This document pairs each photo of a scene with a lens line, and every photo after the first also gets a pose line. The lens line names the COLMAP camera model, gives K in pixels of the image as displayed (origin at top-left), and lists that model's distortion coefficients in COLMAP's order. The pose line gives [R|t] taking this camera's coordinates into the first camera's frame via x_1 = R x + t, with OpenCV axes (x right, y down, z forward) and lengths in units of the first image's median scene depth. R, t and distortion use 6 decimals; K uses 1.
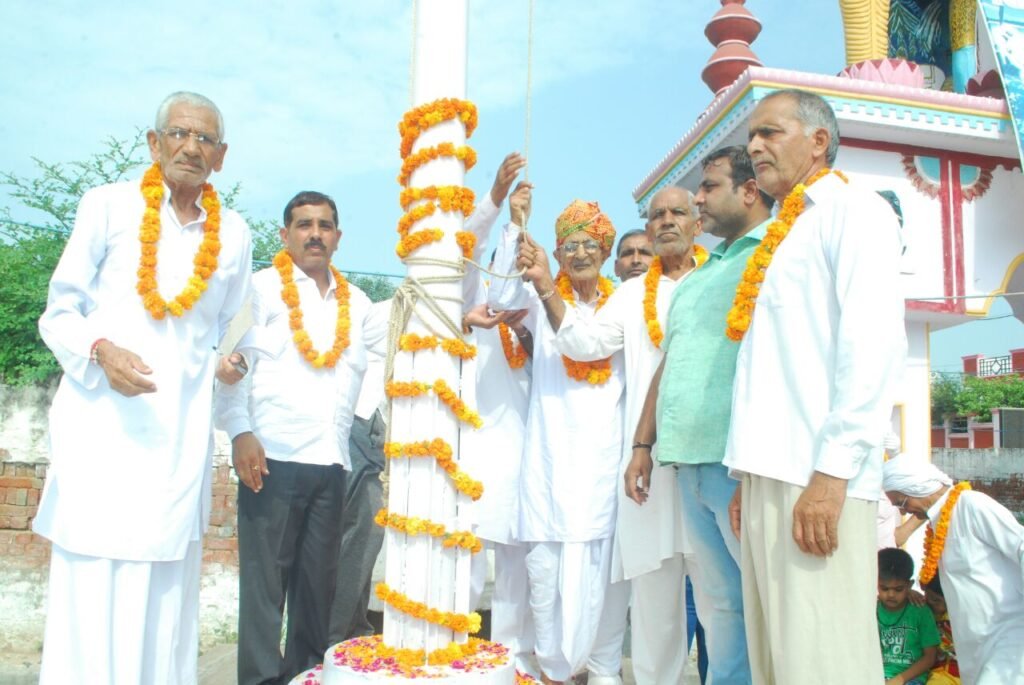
lens RADIAL K [[912.3, 0, 512.0], [0, 912.3, 342.5], [0, 0, 1]] dist [-0.005283, 0.079181]
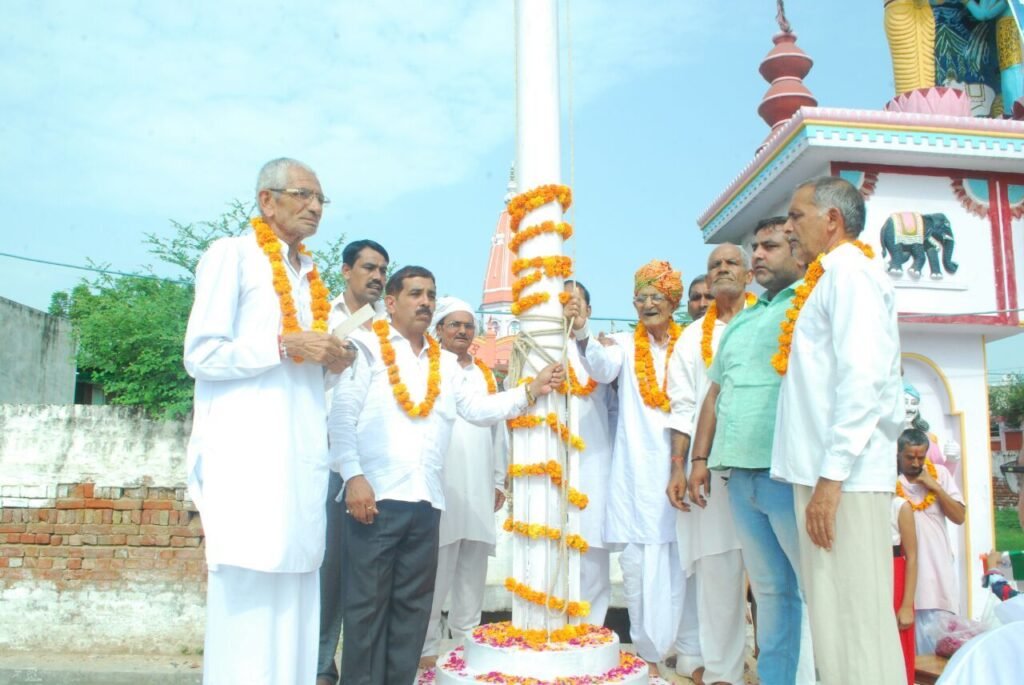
lens RADIAL K [[988.0, 0, 512.1], [0, 988.0, 322.7], [0, 0, 1]] dist [0.003093, -0.000296]
pose [[0.998019, -0.032267, -0.054003, -0.031145], [0.030993, 0.999225, -0.024265, -0.029446], [0.054744, 0.022544, 0.998246, -0.201326]]
